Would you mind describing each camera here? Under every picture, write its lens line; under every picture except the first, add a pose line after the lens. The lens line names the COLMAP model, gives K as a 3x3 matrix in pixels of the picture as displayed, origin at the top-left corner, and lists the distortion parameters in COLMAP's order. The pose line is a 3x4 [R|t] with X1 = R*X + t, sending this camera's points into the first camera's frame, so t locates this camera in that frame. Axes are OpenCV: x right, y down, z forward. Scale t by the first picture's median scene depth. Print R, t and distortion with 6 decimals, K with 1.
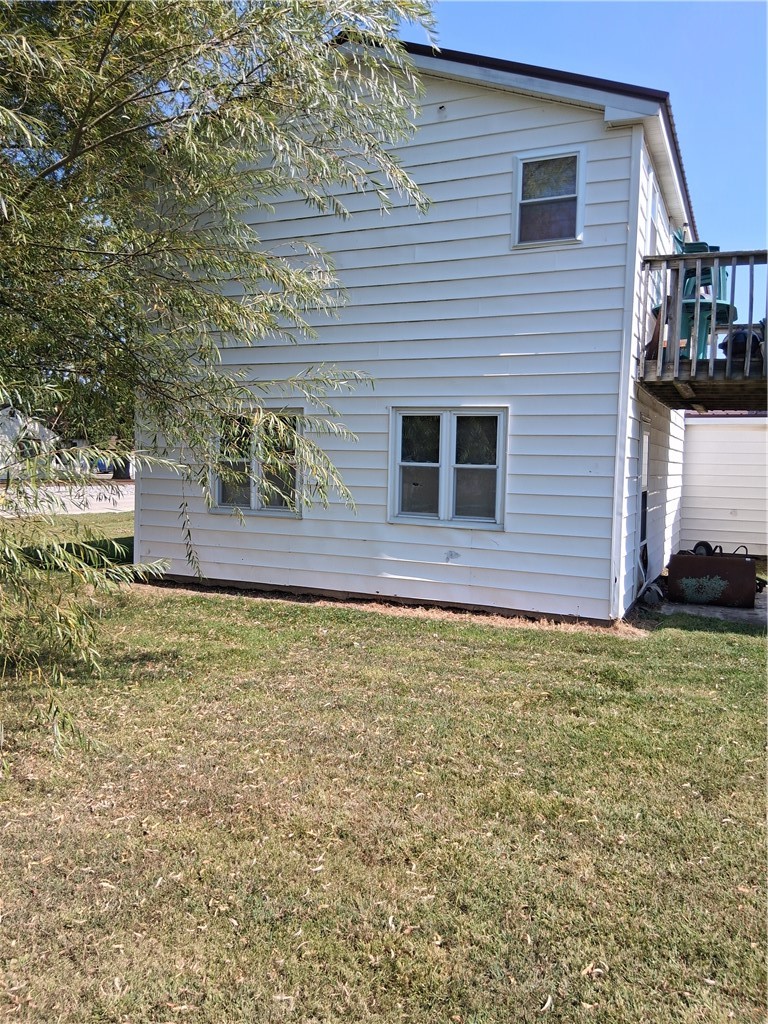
lens RADIAL K [[771.4, 0, 384.0], [0, 771.4, 512.0], [0, 0, 1]] dist [0.110655, -0.186025]
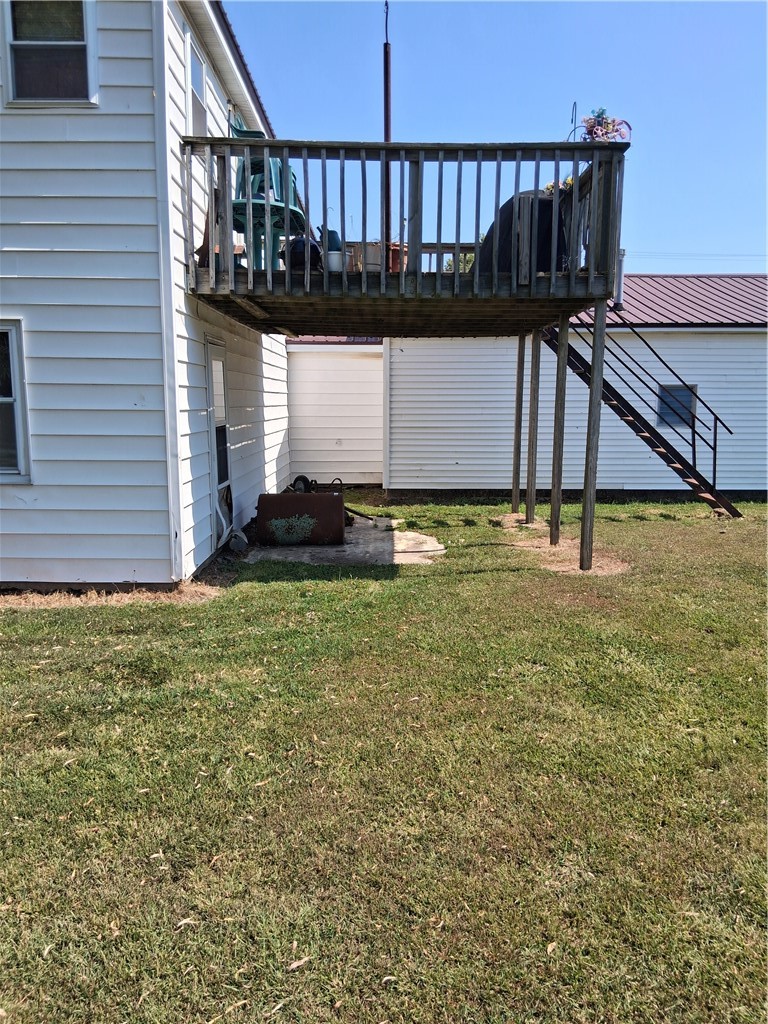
lens RADIAL K [[771.4, 0, 384.0], [0, 771.4, 512.0], [0, 0, 1]] dist [0.110655, -0.186025]
pose [[0.905395, -0.082258, 0.416525, 0.151020], [0.045542, 0.994208, 0.097348, -0.007953], [-0.422120, -0.069169, 0.903897, 0.150245]]
